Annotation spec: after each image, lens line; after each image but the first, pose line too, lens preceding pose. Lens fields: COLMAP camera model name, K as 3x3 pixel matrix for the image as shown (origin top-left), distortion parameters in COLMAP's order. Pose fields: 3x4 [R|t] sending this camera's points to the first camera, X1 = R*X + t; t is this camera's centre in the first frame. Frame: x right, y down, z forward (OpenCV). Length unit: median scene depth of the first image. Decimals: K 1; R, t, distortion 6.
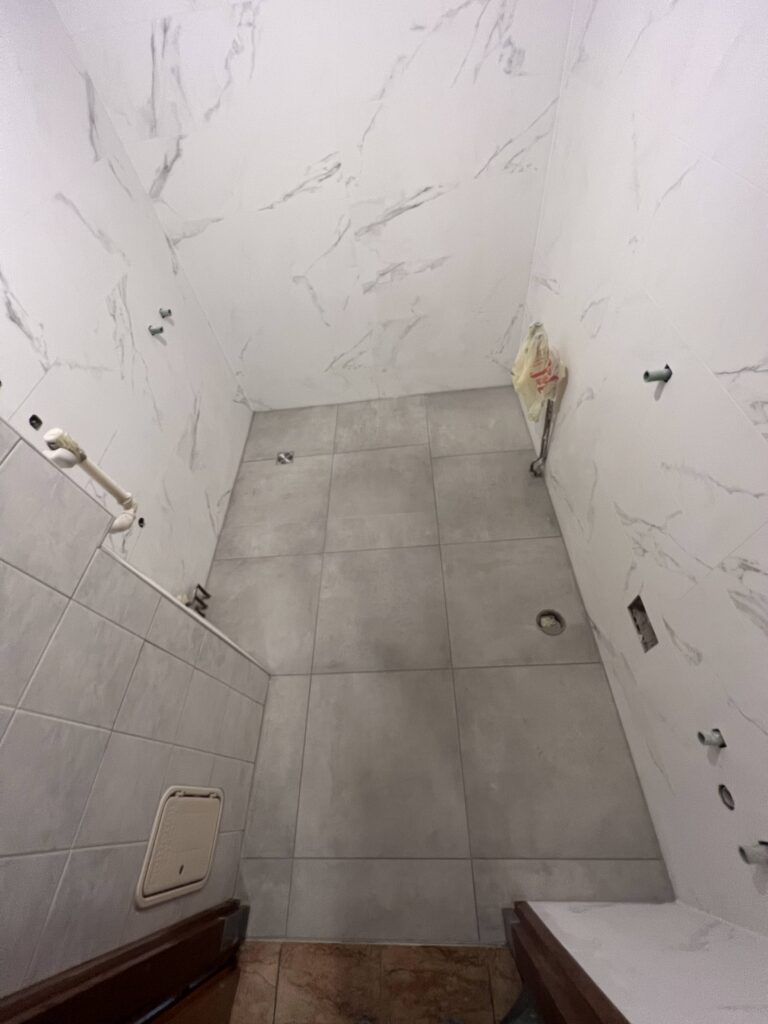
lens RADIAL K [[410.2, 0, 384.0], [0, 410.2, 513.0], [0, 0, 1]] dist [0.009053, -0.000884]
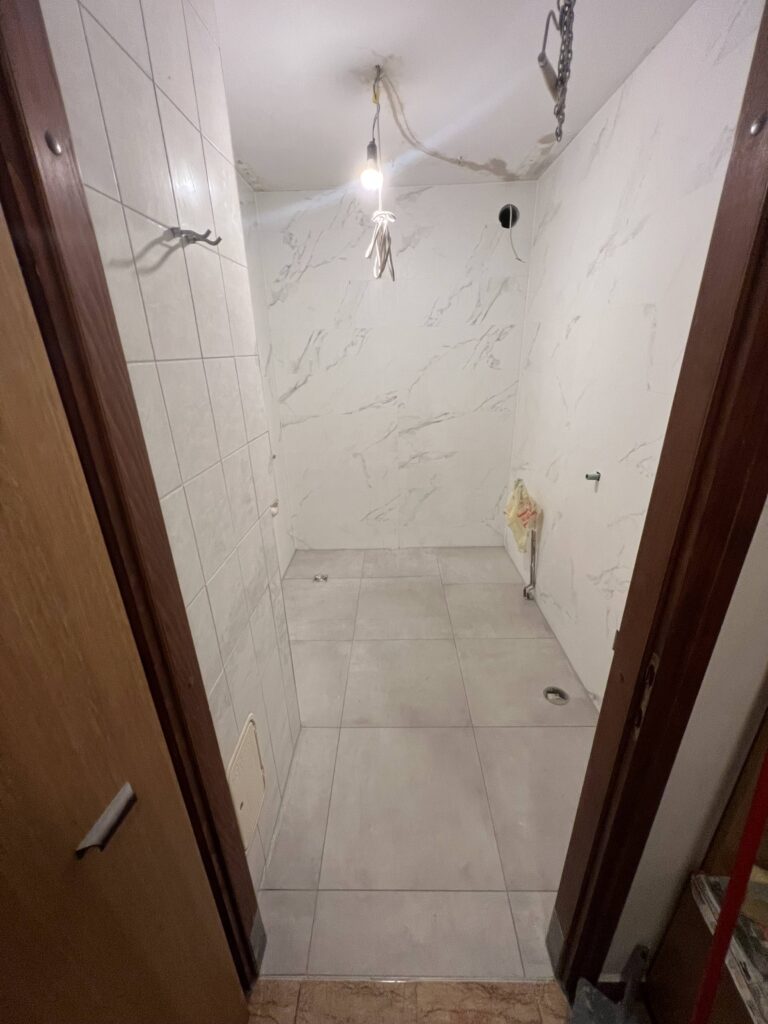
lens RADIAL K [[410.2, 0, 386.1], [0, 410.2, 511.0], [0, 0, 1]] dist [0.009053, -0.000884]
pose [[0.994880, 0.099560, 0.017385, -0.131812], [-0.075376, 0.845519, -0.528598, 0.466195], [-0.067327, 0.524581, 0.848694, -0.200829]]
